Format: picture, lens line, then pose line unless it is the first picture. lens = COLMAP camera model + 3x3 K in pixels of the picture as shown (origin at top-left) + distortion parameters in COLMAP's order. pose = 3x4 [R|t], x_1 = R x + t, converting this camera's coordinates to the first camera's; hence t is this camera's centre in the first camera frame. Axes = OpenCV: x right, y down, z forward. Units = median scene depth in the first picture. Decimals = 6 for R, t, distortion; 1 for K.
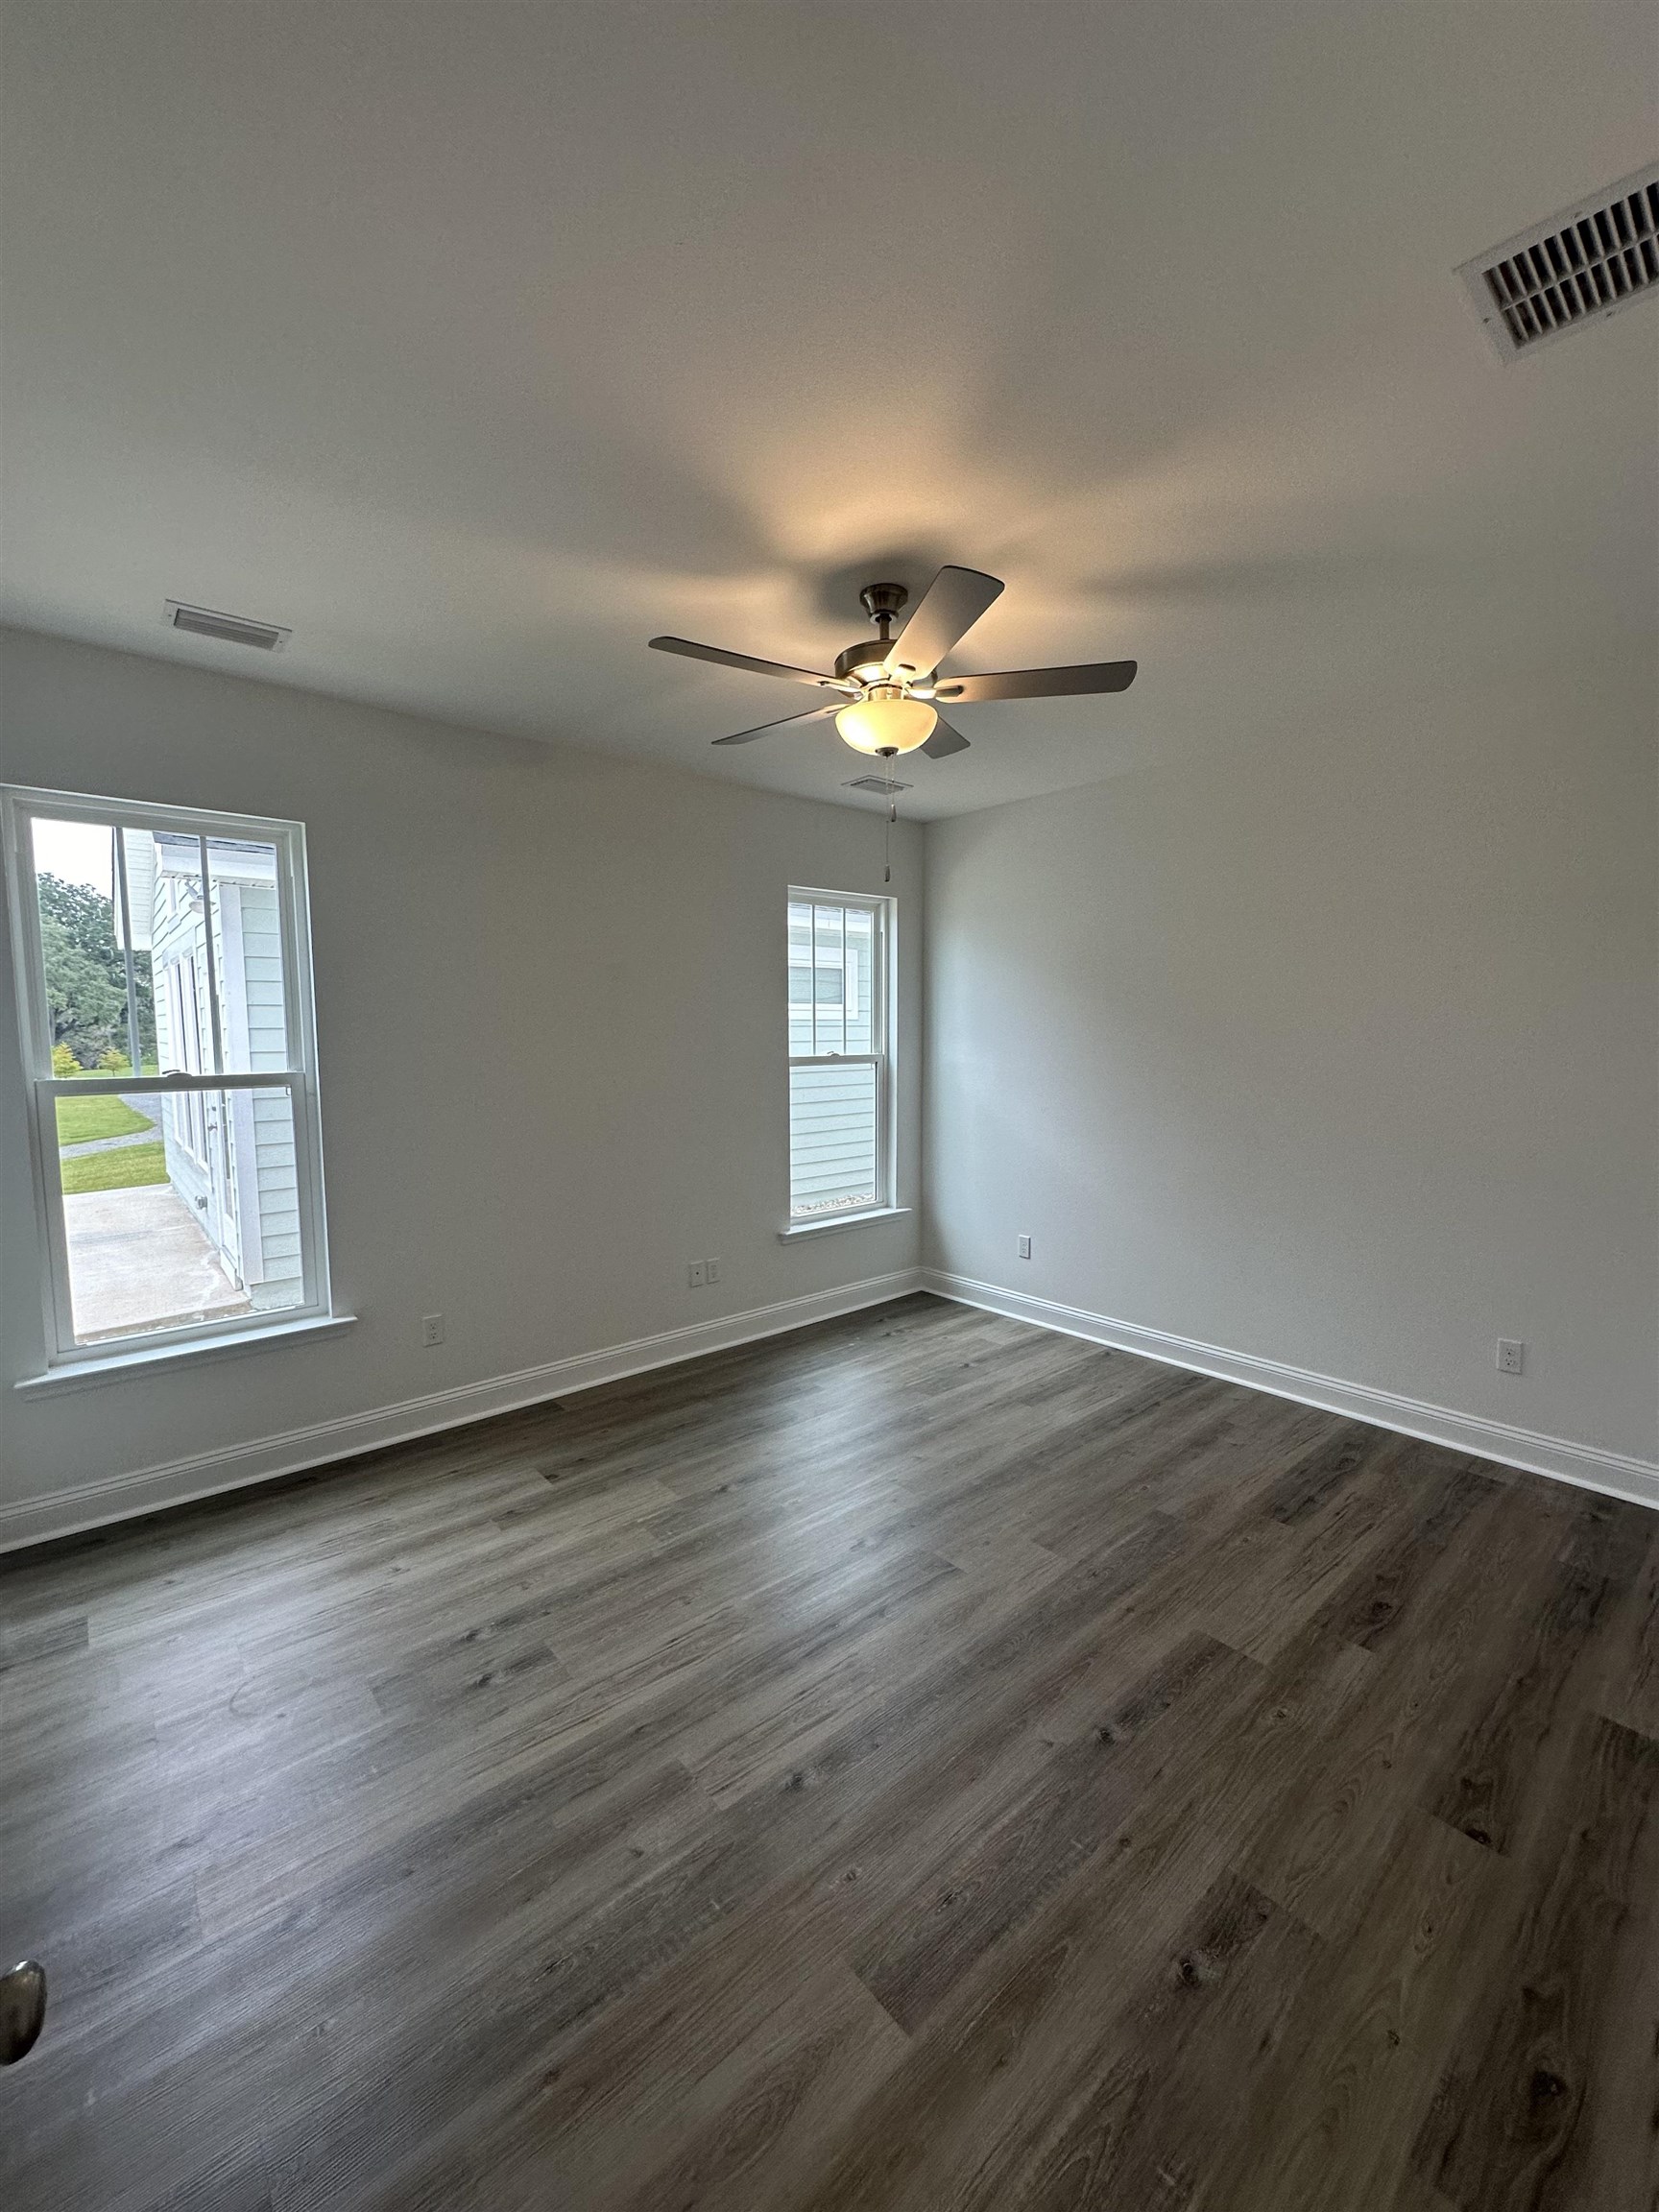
lens RADIAL K [[892.5, 0, 830.1], [0, 892.5, 1108.7], [0, 0, 1]] dist [-0.001724, 0.000640]
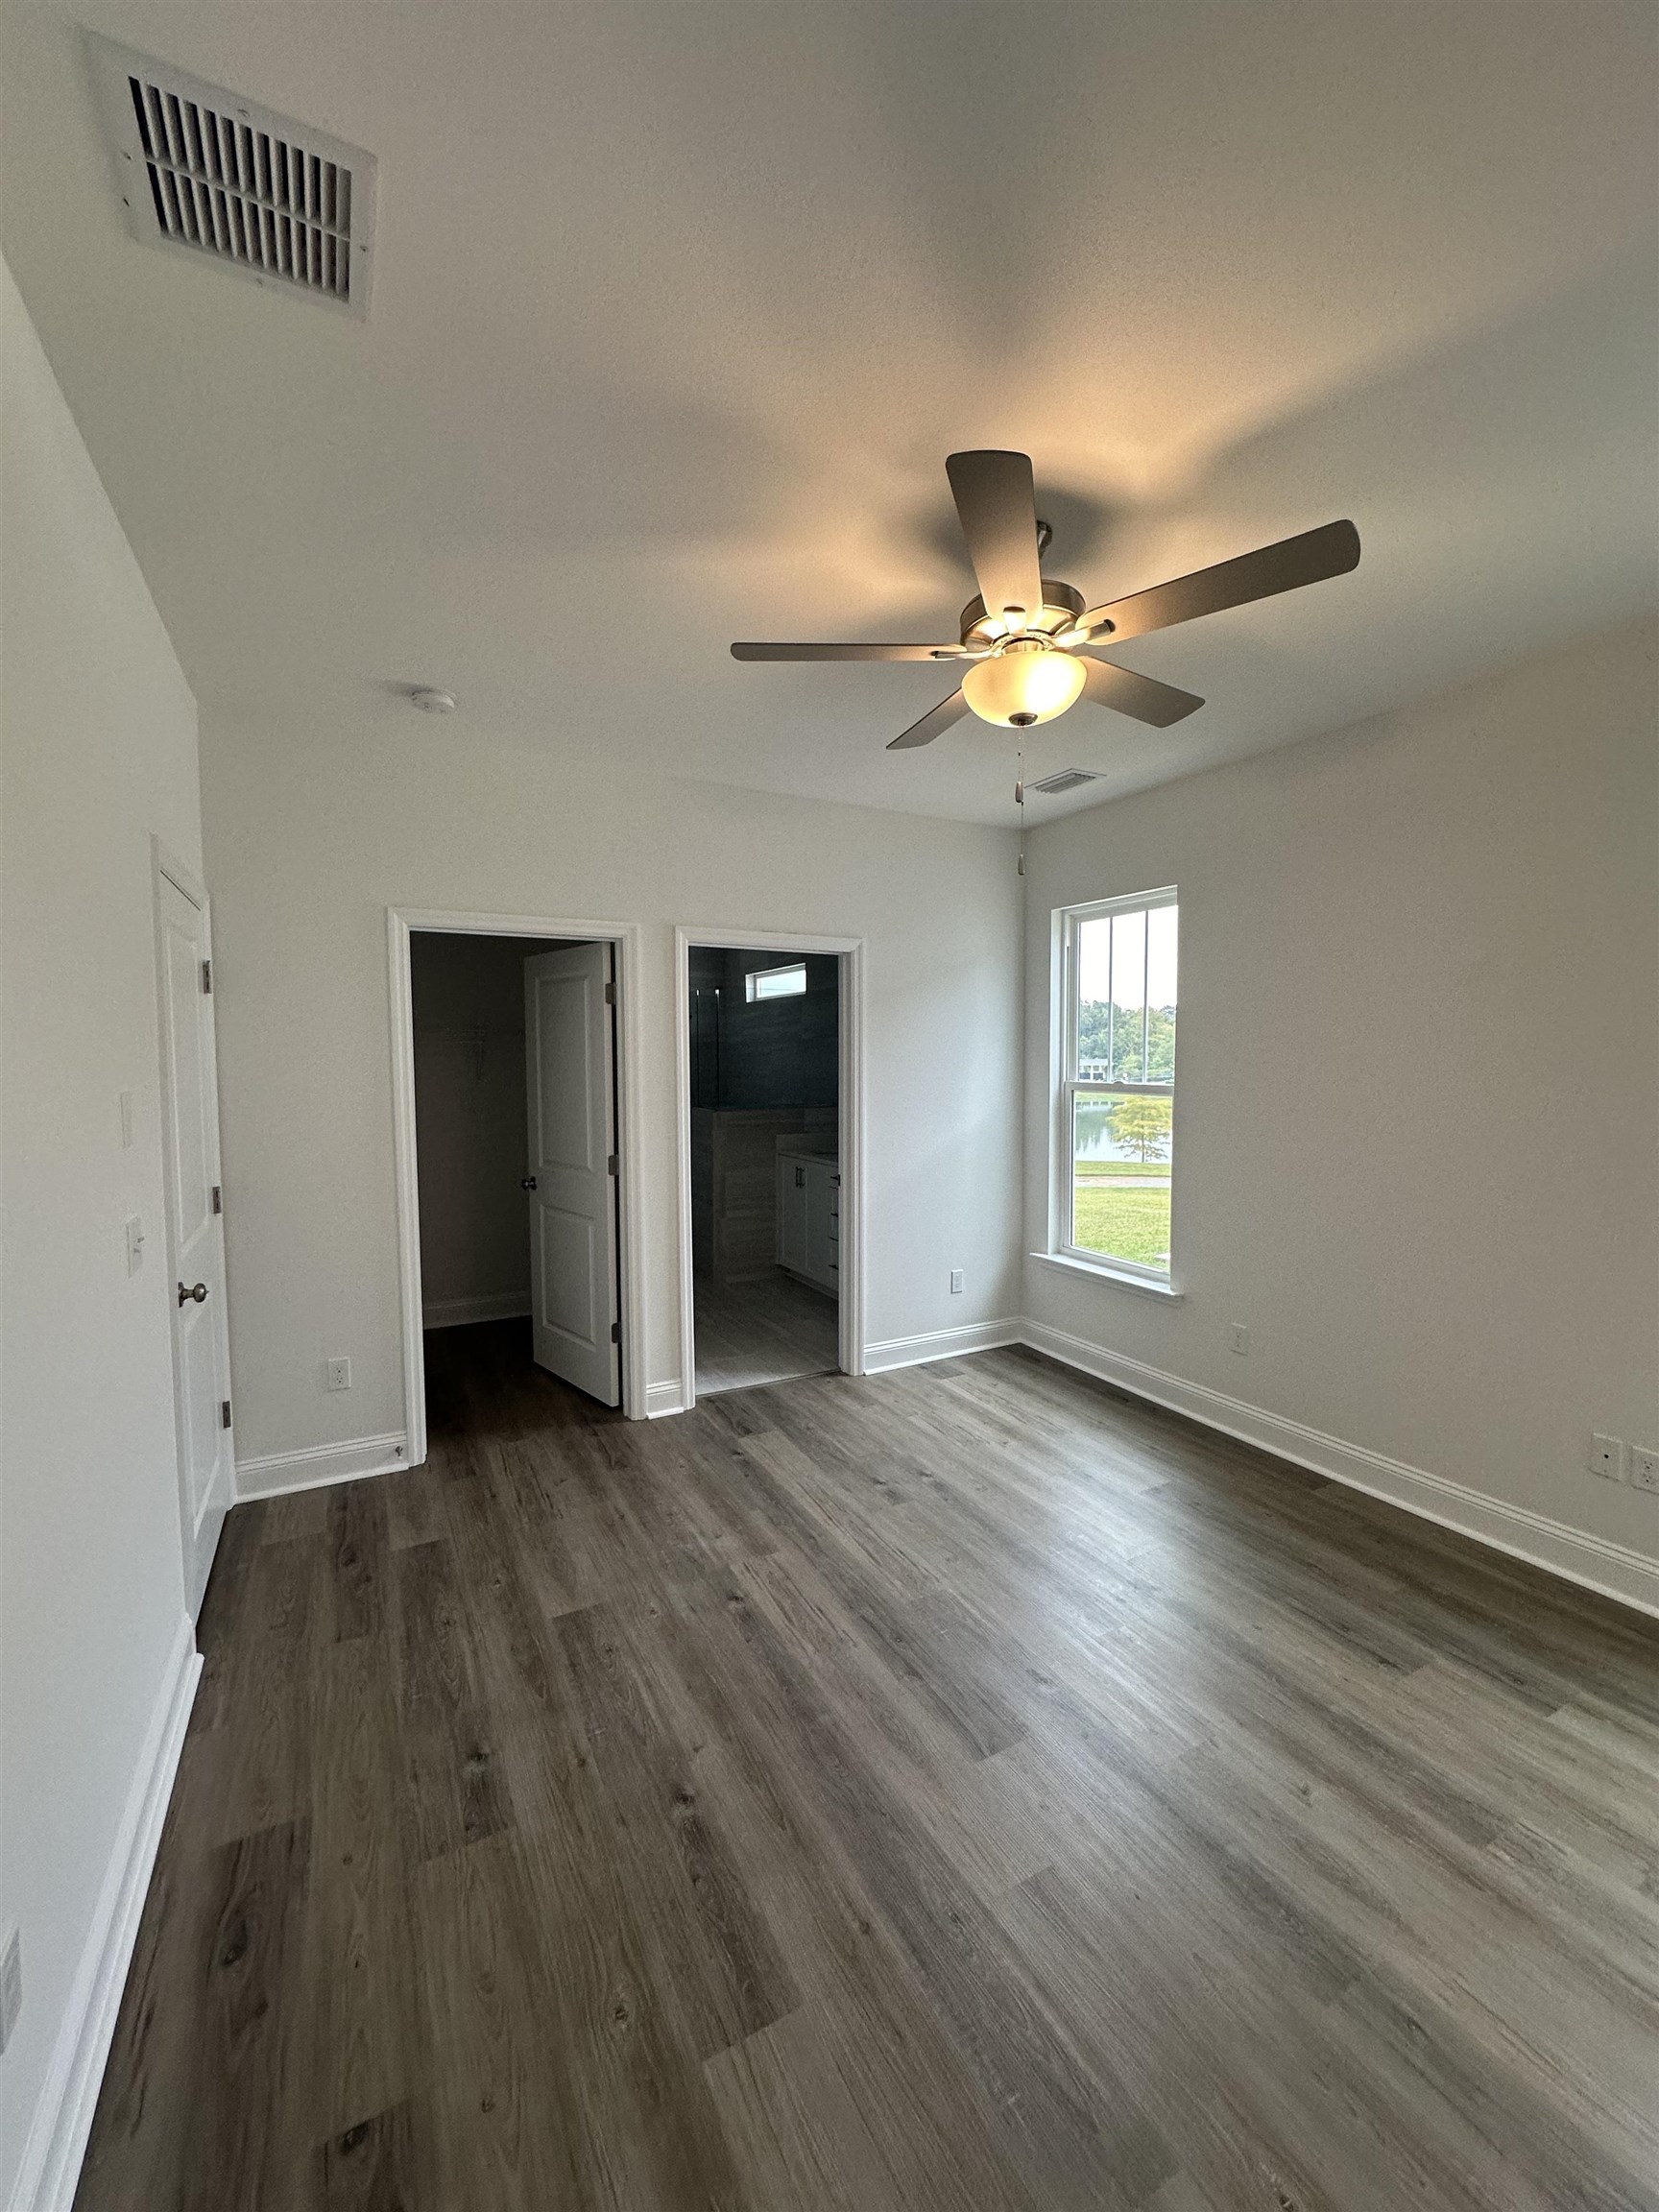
lens RADIAL K [[892.5, 0, 831.1], [0, 892.5, 1109.6], [0, 0, 1]] dist [-0.001724, 0.000640]
pose [[-0.219222, 0.064412, -0.973547, 1.199972], [-0.085886, 0.992671, 0.085017, -0.118665], [0.971888, 0.102252, -0.212083, 1.336484]]
